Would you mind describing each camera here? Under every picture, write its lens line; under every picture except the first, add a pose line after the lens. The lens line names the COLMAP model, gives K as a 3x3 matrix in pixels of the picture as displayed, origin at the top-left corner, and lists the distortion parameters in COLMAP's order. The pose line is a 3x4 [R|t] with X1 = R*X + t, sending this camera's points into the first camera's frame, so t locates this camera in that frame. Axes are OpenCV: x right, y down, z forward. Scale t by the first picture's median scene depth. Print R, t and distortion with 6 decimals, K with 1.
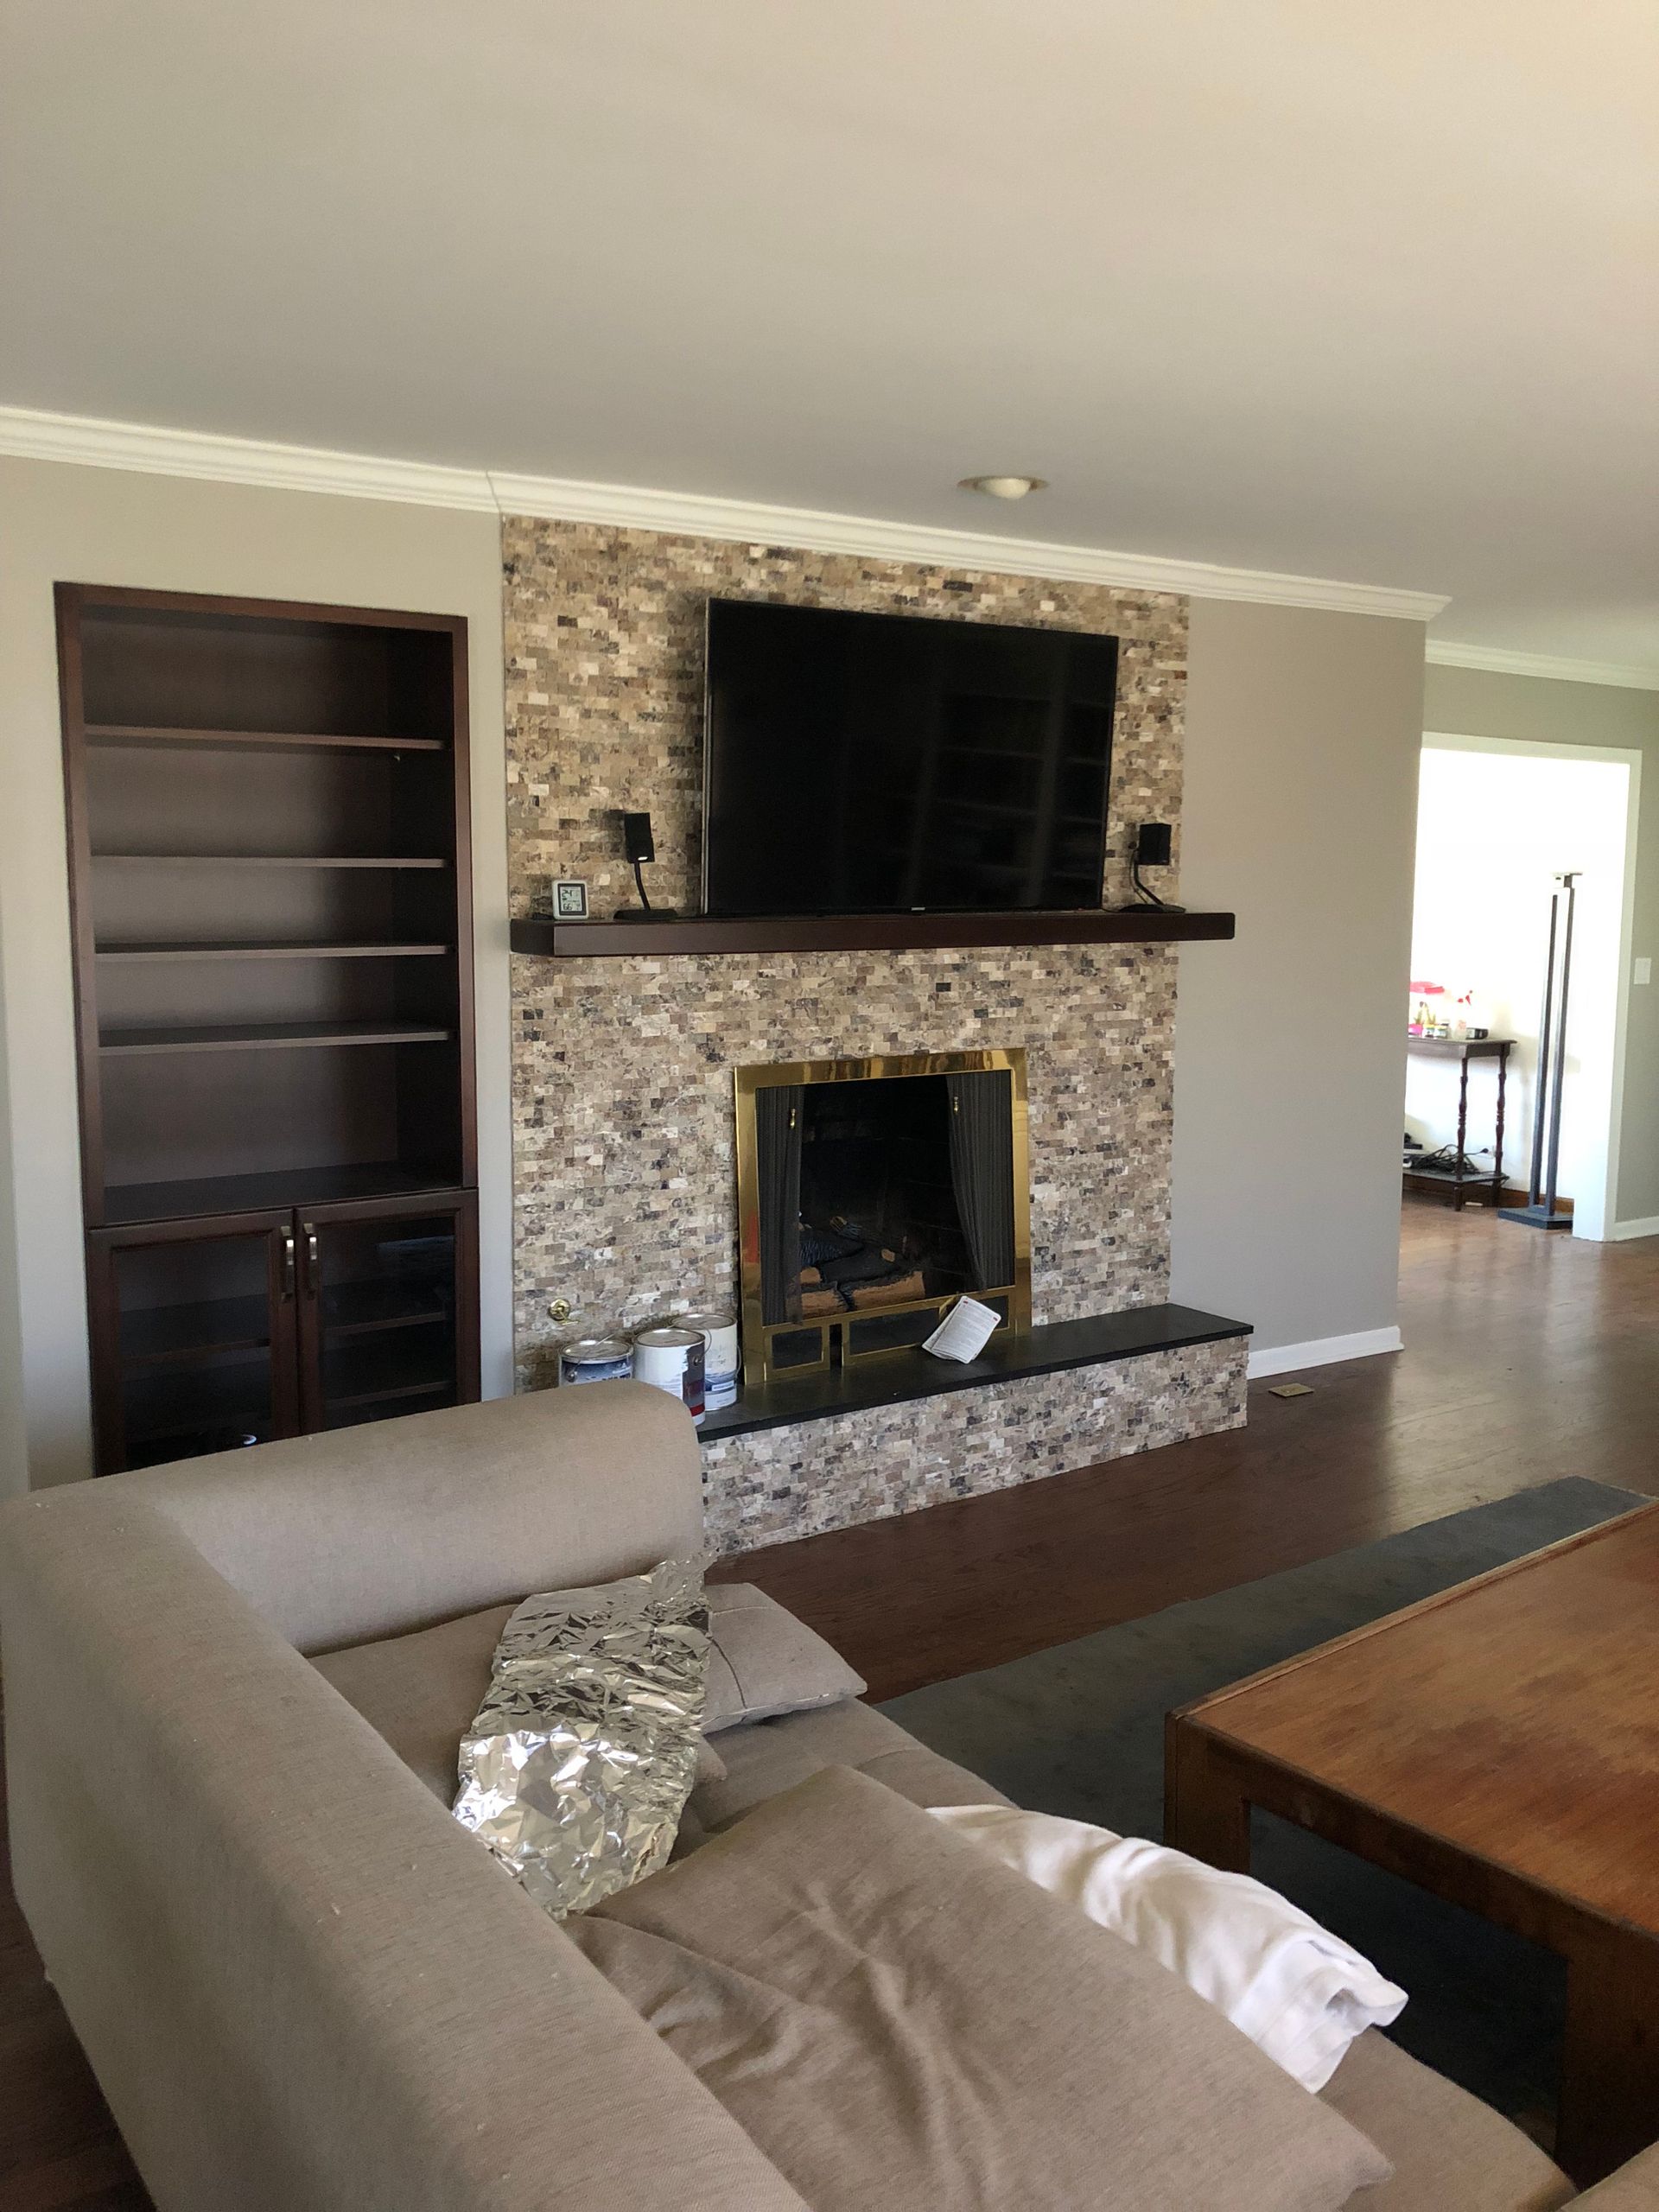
lens RADIAL K [[1837.1, 0, 829.5], [0, 1837.1, 1106.0], [0, 0, 1]] dist [0.022656, -0.008333]
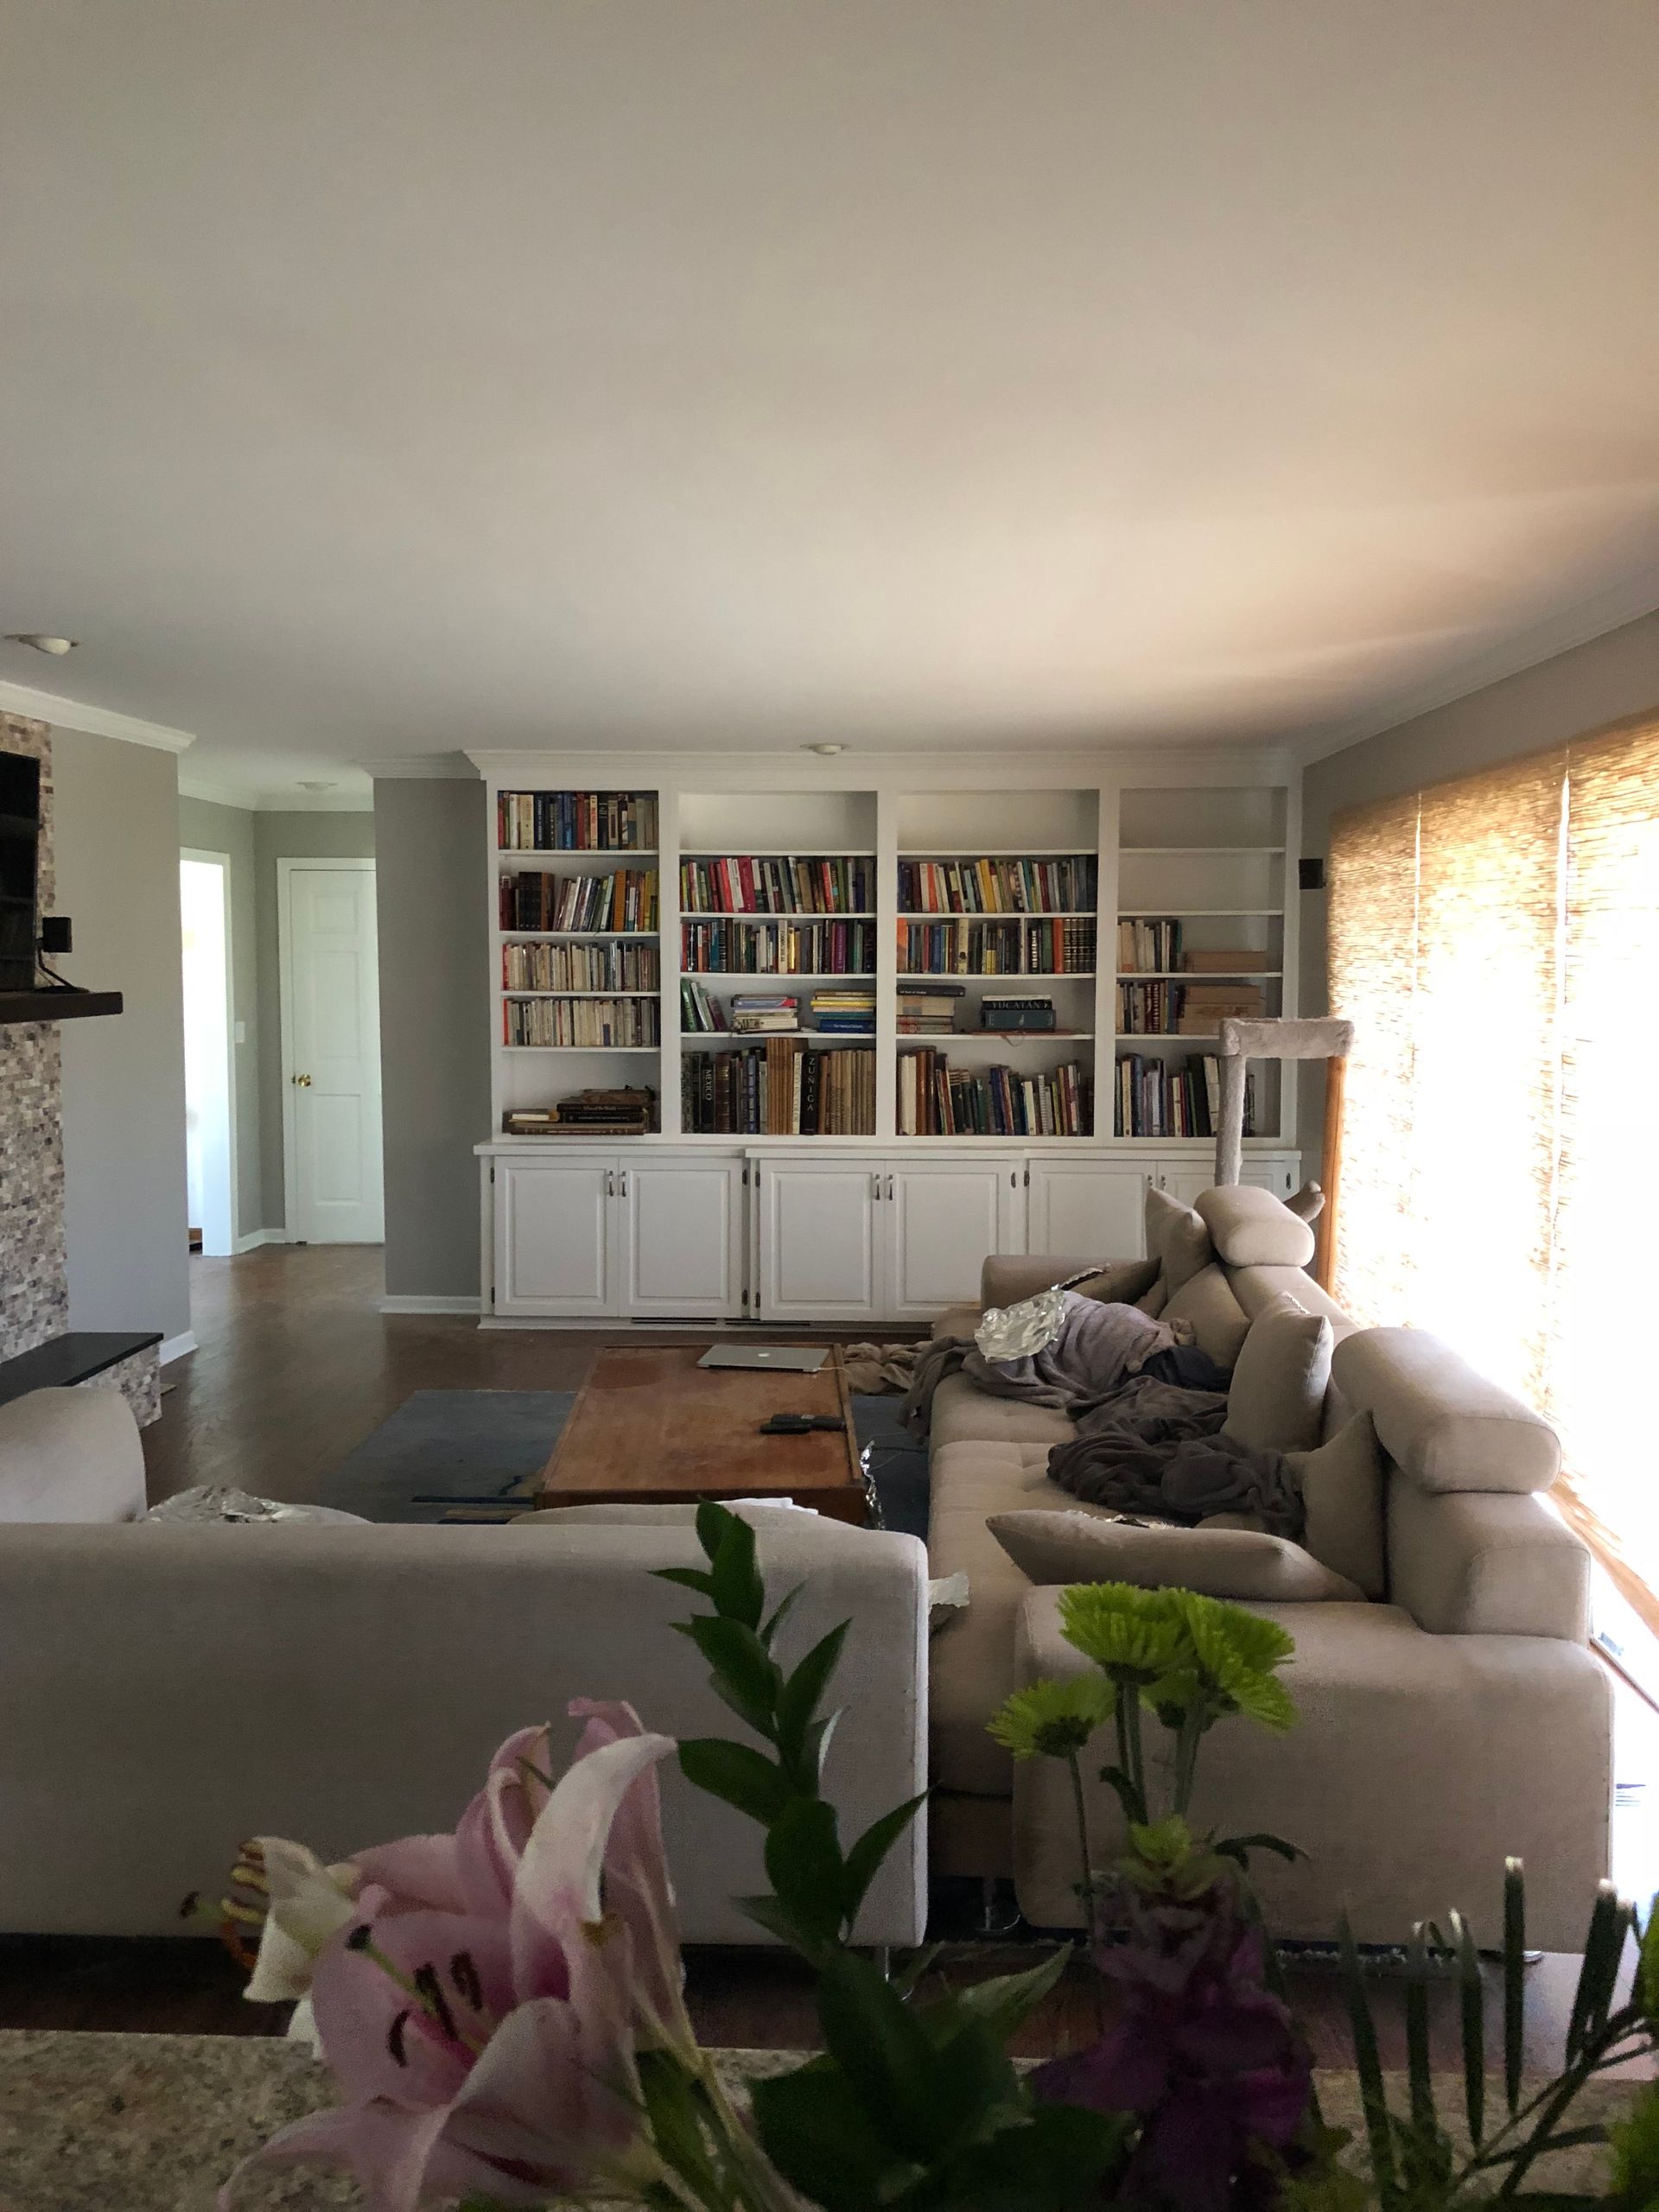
lens RADIAL K [[1908.9, 0, 775.0], [0, 1908.9, 1100.6], [0, 0, 1]] dist [0.126156, -0.003260]
pose [[0.618902, -0.074985, 0.781881, -0.495704], [0.110580, 0.993837, 0.007782, 0.002866], [-0.777645, 0.081644, 0.623379, -0.110477]]
